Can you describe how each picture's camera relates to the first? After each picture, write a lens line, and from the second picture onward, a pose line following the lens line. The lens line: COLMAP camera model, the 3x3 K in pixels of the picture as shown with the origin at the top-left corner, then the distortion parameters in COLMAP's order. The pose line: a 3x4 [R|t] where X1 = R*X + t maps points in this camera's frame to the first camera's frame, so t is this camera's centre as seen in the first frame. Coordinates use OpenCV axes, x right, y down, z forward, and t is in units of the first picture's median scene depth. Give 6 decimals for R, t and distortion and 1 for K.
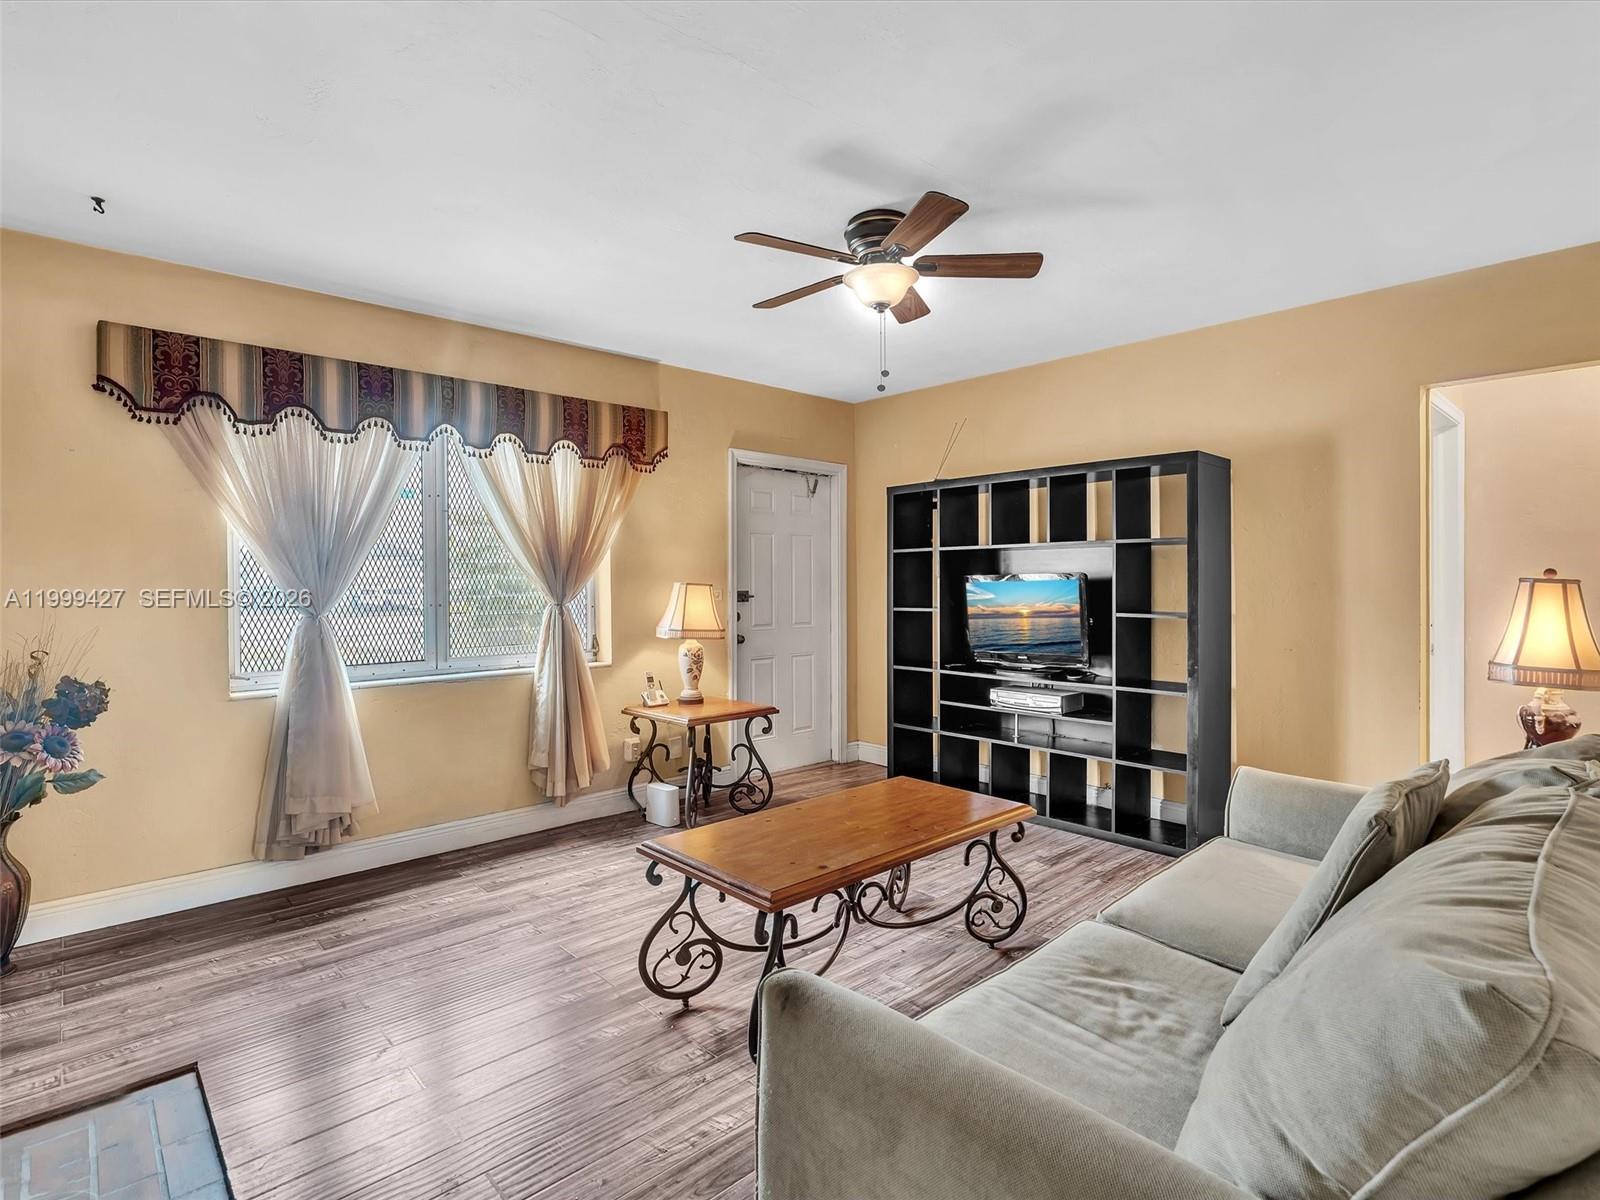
lens RADIAL K [[812.1, 0, 801.5], [0, 812.1, 589.8], [0, 0, 1]] dist [-0.004825, 0.001110]
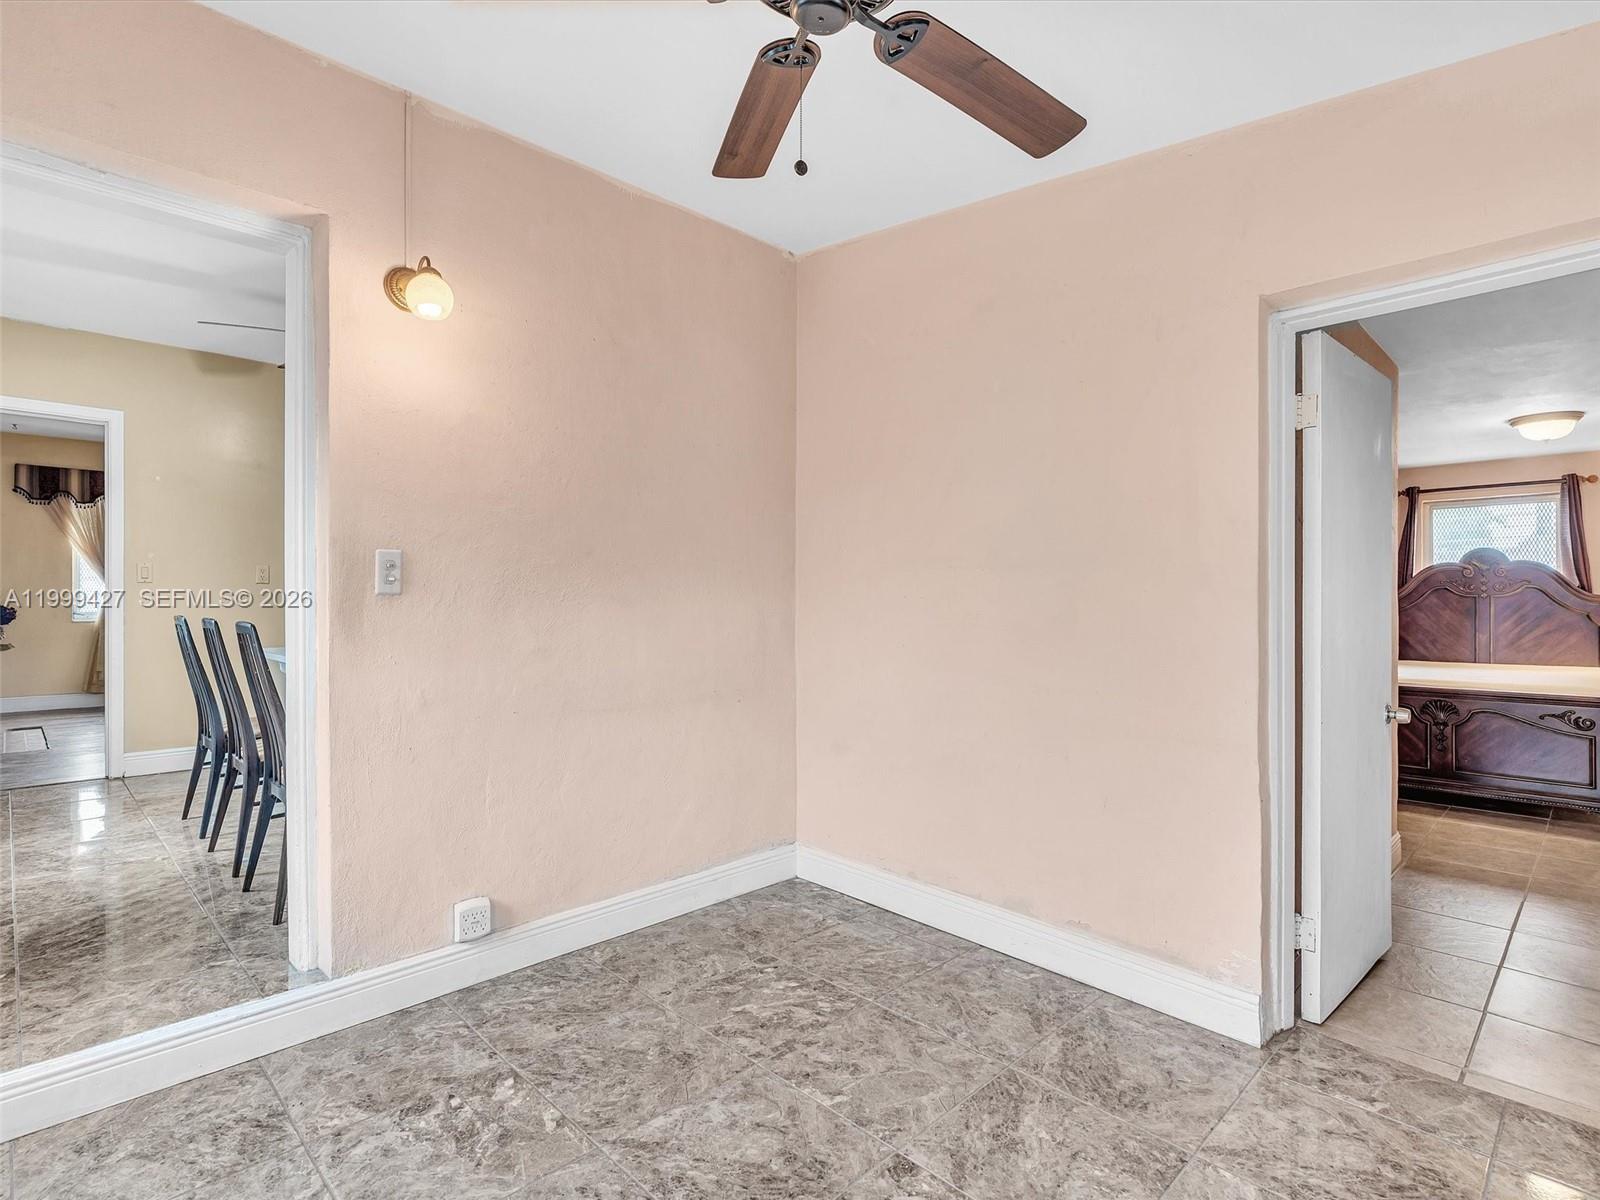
lens RADIAL K [[812.1, 0, 798.8], [0, 812.1, 597.7], [0, 0, 1]] dist [-0.004825, 0.001110]
pose [[0.998450, 0.007521, 0.055152, 1.225444], [-0.006732, 0.999872, -0.014481, 0.085045], [-0.055254, 0.014088, 0.998373, -1.407809]]
